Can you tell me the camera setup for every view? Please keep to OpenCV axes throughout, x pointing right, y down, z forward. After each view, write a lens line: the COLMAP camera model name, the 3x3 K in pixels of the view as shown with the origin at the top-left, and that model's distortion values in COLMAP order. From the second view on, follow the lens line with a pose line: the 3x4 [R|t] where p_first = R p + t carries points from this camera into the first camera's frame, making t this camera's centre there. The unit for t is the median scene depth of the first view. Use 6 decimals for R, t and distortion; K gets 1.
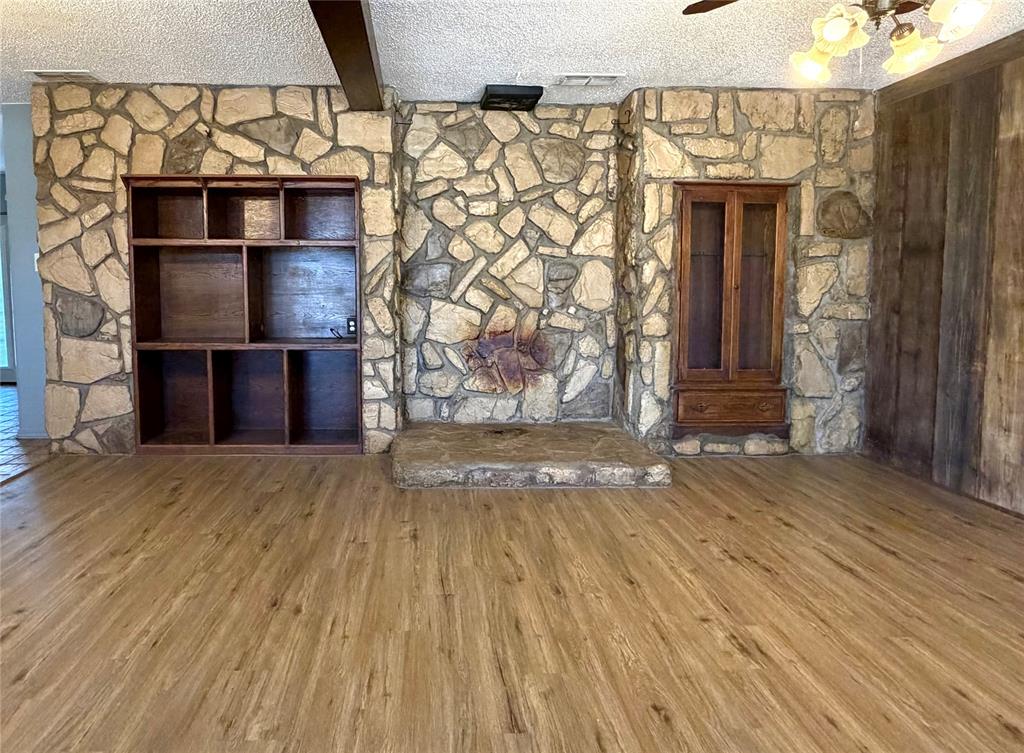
lens RADIAL K [[594.6, 0, 428.8], [0, 594.6, 325.4], [0, 0, 1]] dist [0.002093, 0.000755]
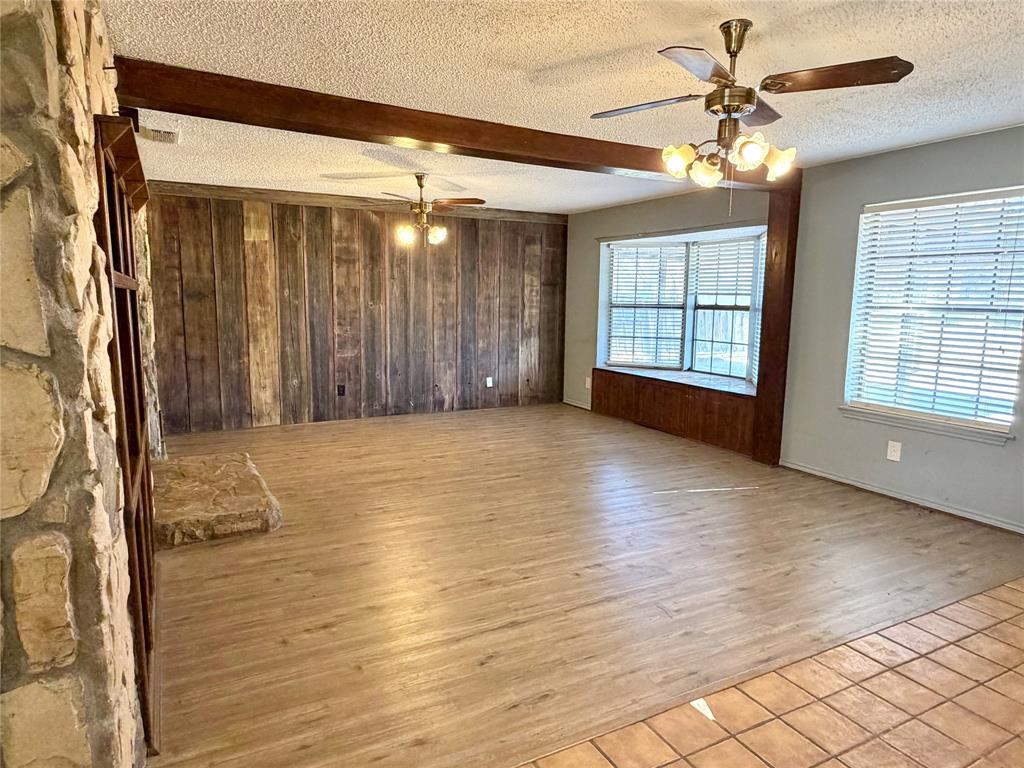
lens RADIAL K [[635.9, 0, 506.6], [0, 635.9, 388.4], [0, 0, 1]] dist [-0.001530, -0.001916]
pose [[-0.453628, -0.134506, 0.880982, -1.015381], [0.057129, 0.982123, 0.179364, -0.126764], [-0.889358, 0.131695, -0.437834, 0.945307]]
